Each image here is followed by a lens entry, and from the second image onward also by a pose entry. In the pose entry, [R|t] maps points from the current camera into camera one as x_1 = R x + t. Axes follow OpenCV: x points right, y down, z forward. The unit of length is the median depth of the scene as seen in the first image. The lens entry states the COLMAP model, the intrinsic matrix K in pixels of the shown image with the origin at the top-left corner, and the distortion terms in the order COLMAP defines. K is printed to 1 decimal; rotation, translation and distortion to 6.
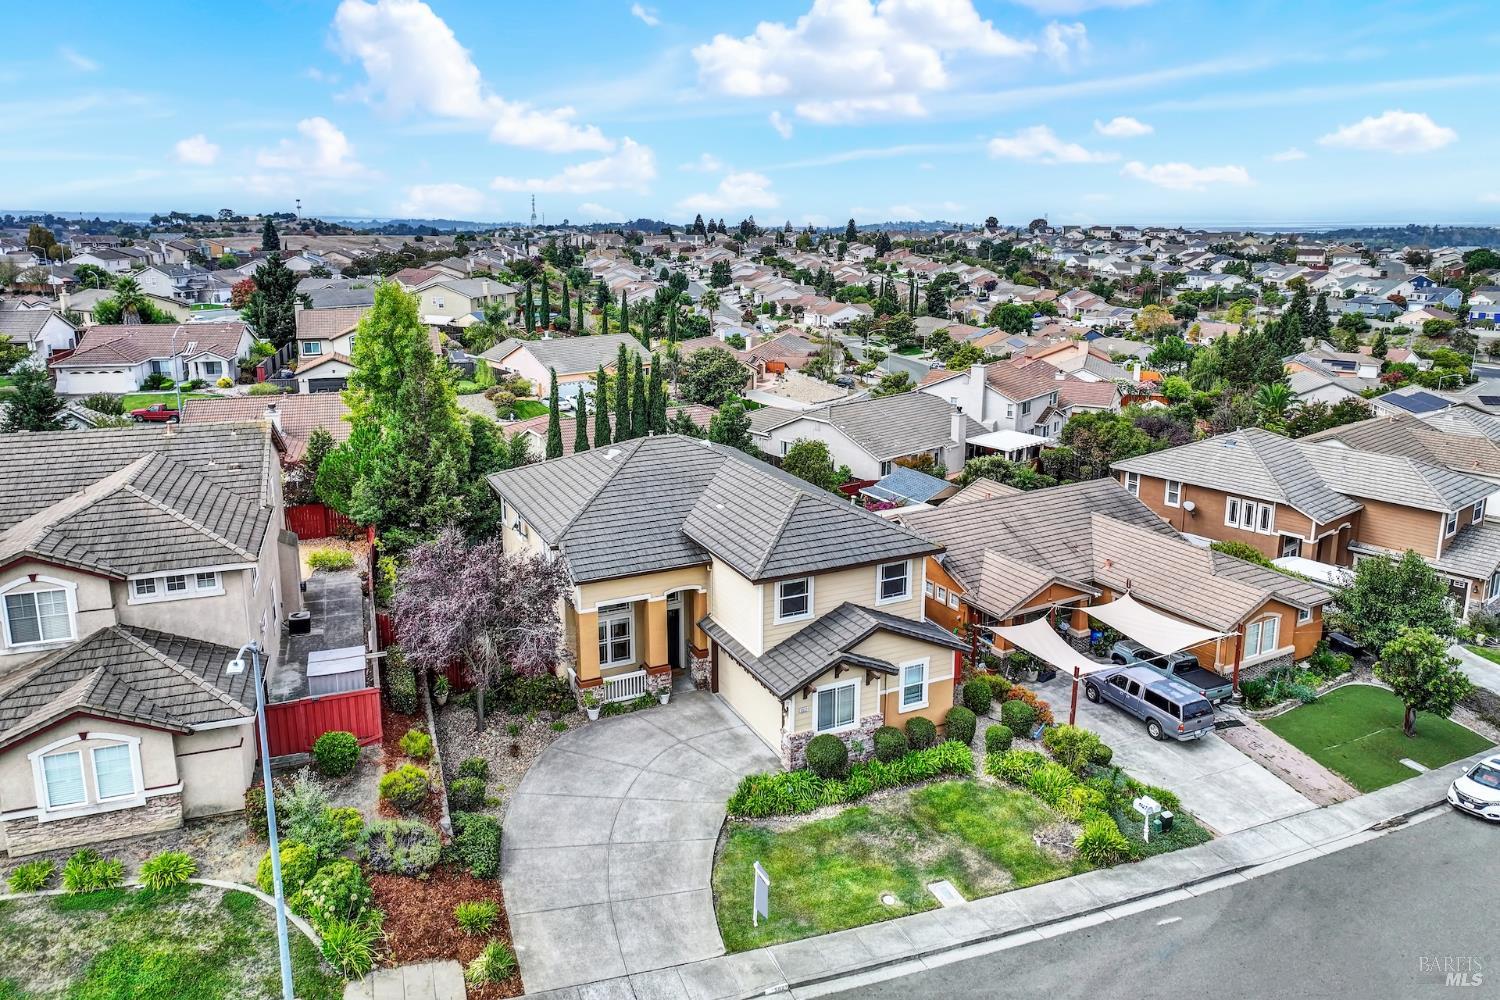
lens RADIAL K [[1048.8, 0, 754.0], [0, 1048.8, 426.2], [0, 0, 1]] dist [0.000733, 0.010630]
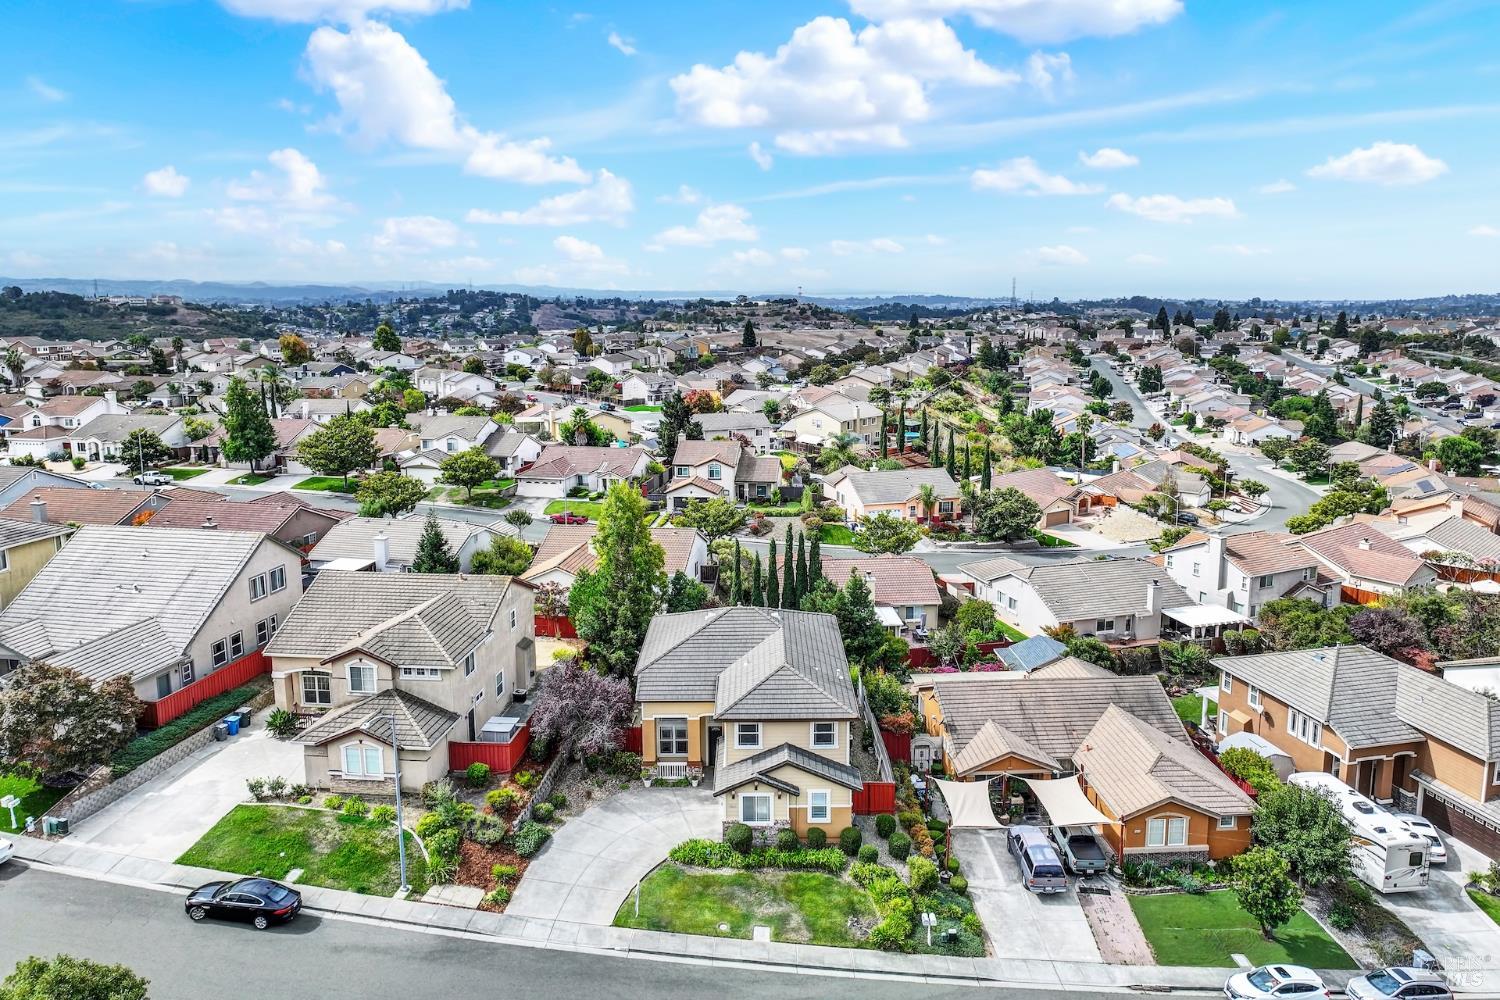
lens RADIAL K [[1046.4, 0, 751.3], [0, 1046.4, 460.4], [0, 0, 1]] dist [0.006061, -0.001714]
pose [[0.895462, 0.062813, -0.440684, 0.626197], [-0.079005, 0.996703, -0.018471, -0.191191], [0.438071, 0.051356, 0.897472, -0.376149]]
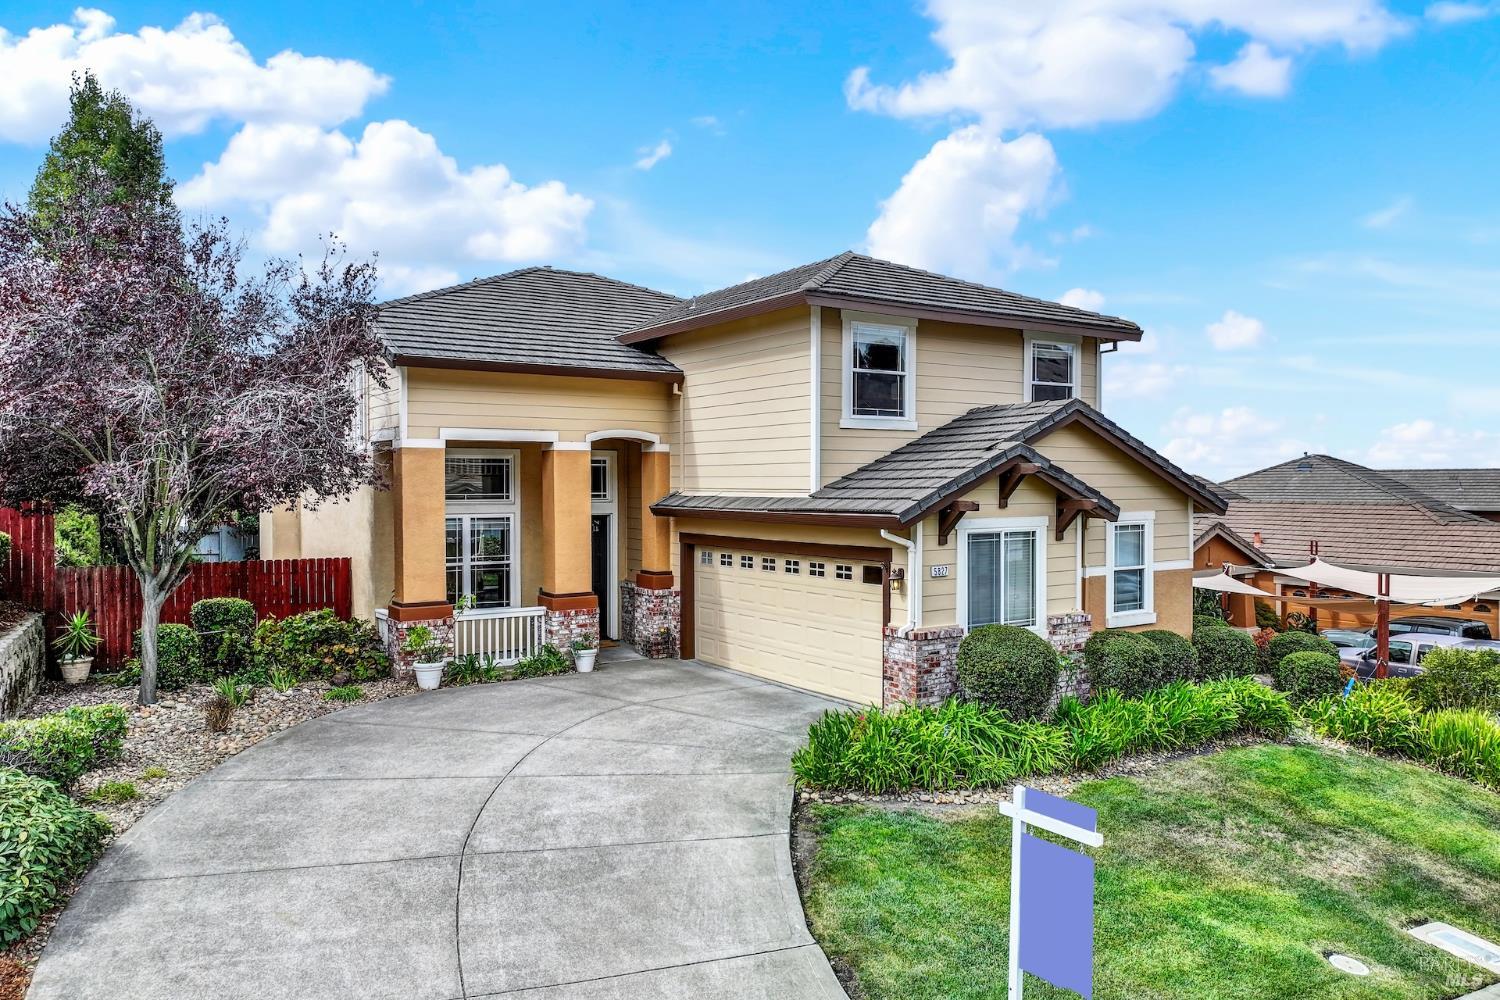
lens RADIAL K [[1041.1, 0, 747.6], [0, 1041.1, 502.3], [0, 0, 1]] dist [-0.002603, 0.014952]
pose [[0.991932, -0.003941, 0.126709, -0.069448], [0.026804, 0.983438, -0.179251, 0.266462], [-0.123904, 0.181201, 0.975609, 0.501693]]
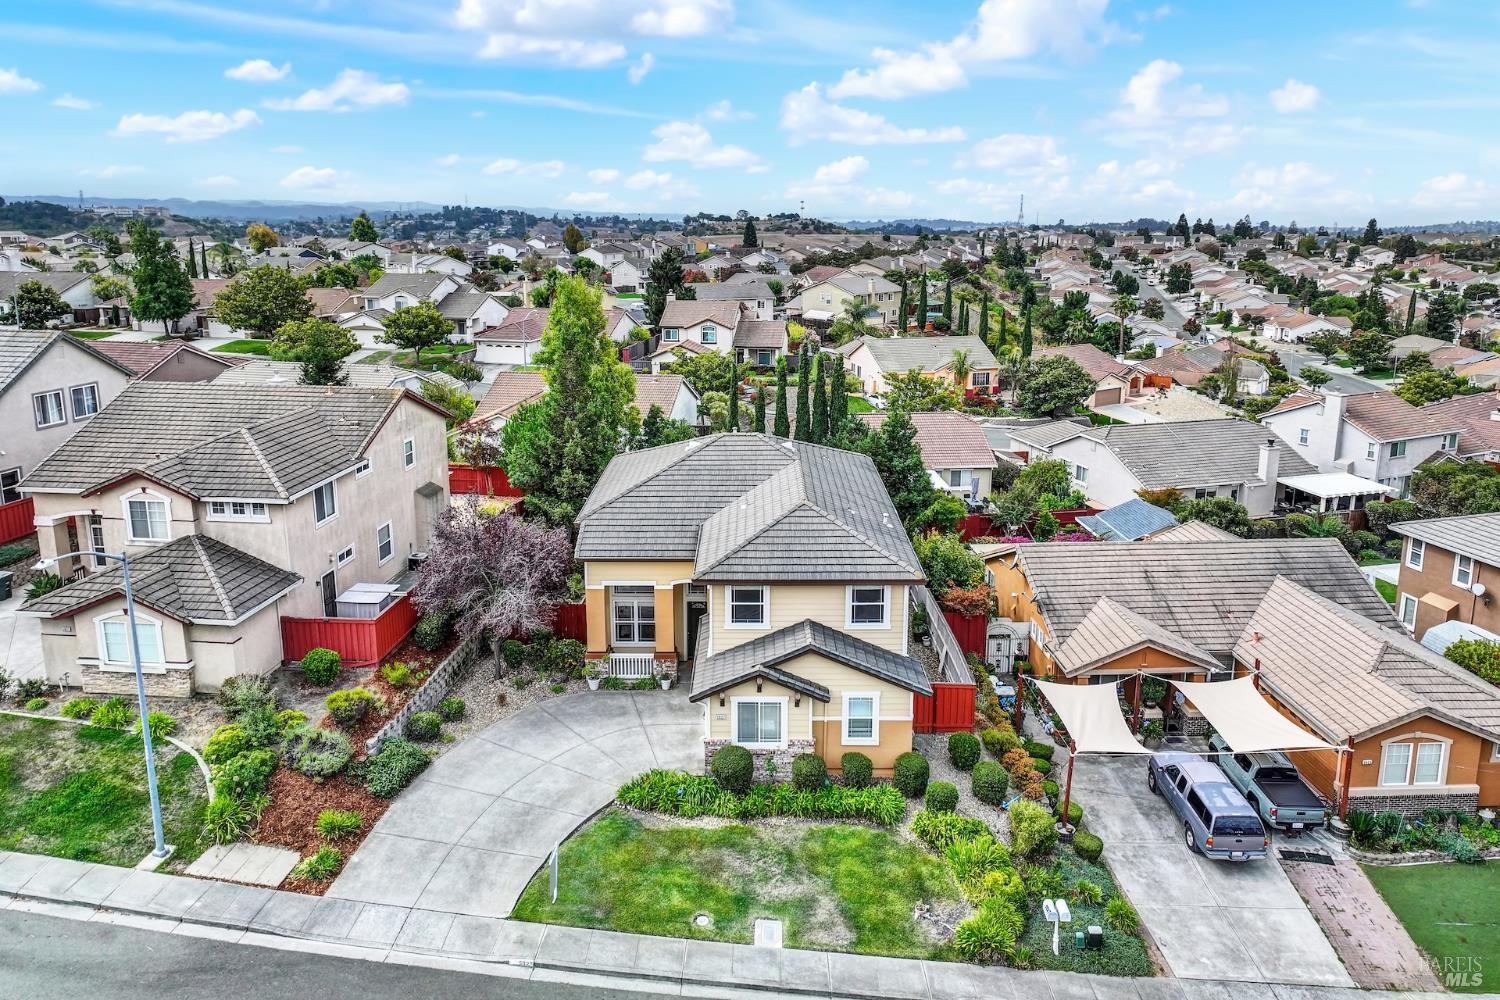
lens RADIAL K [[1048.8, 0, 754.0], [0, 1048.8, 426.2], [0, 0, 1]] dist [0.000733, 0.010630]
pose [[0.896212, 0.086793, -0.435053, 0.406007], [-0.086664, 0.996033, 0.020180, -0.021215], [0.435078, 0.019618, 0.900179, 0.099248]]
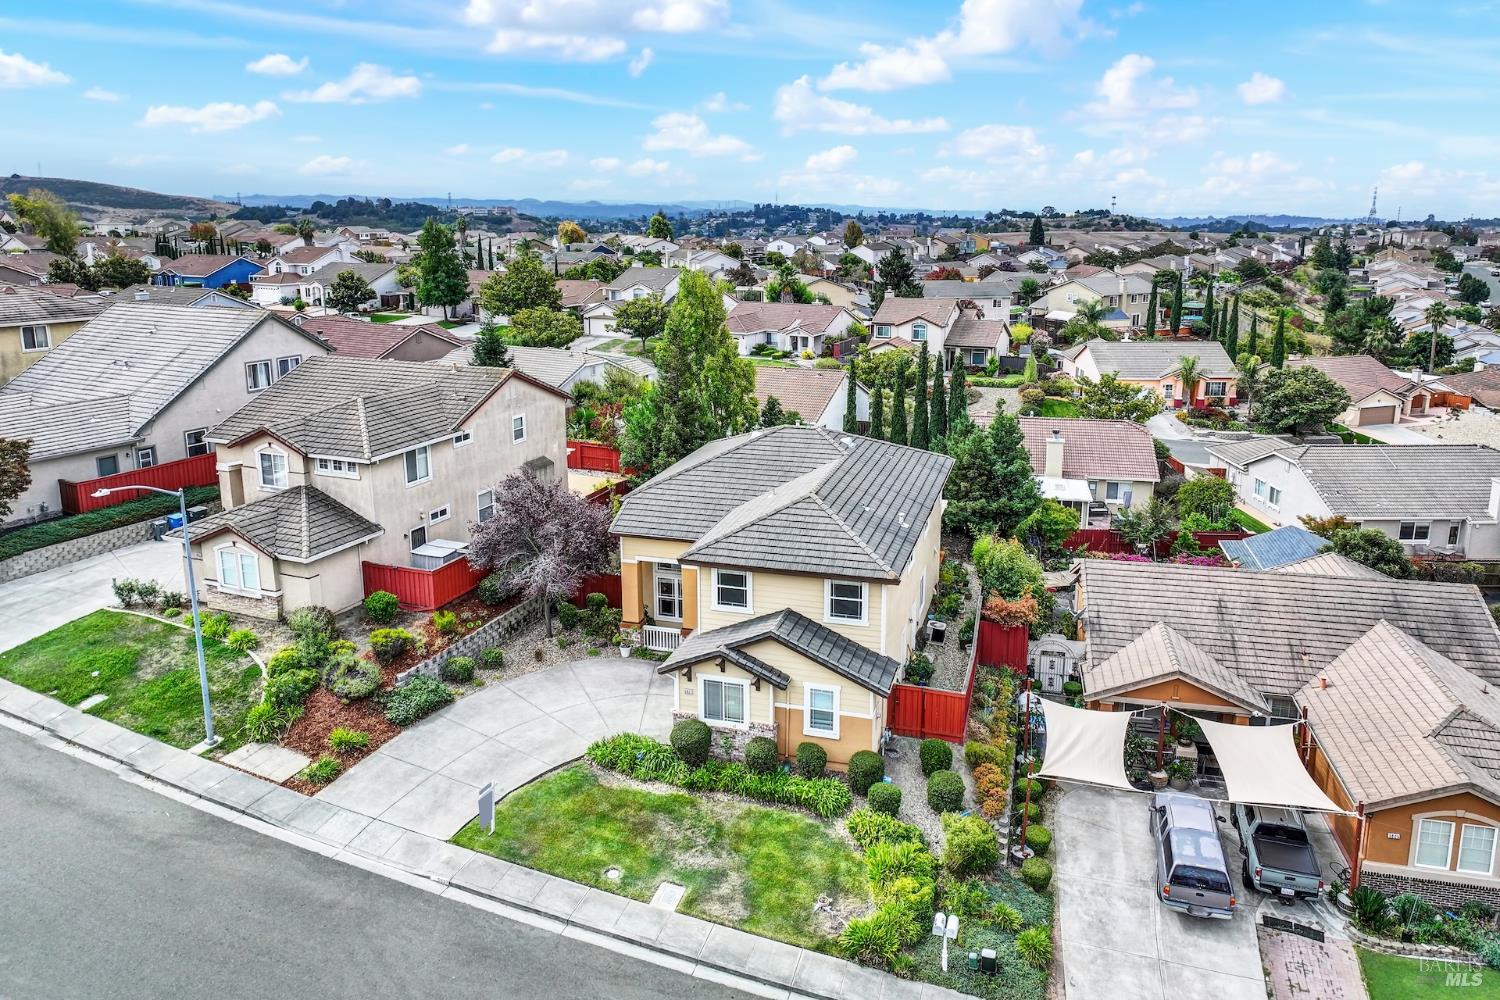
lens RADIAL K [[1048.8, 0, 754.0], [0, 1048.8, 426.2], [0, 0, 1]] dist [0.000733, 0.010630]
pose [[0.734405, 0.132214, -0.665709, 0.631359], [-0.129843, 0.990096, 0.053398, -0.044086], [0.666175, 0.047222, 0.744299, 0.219270]]
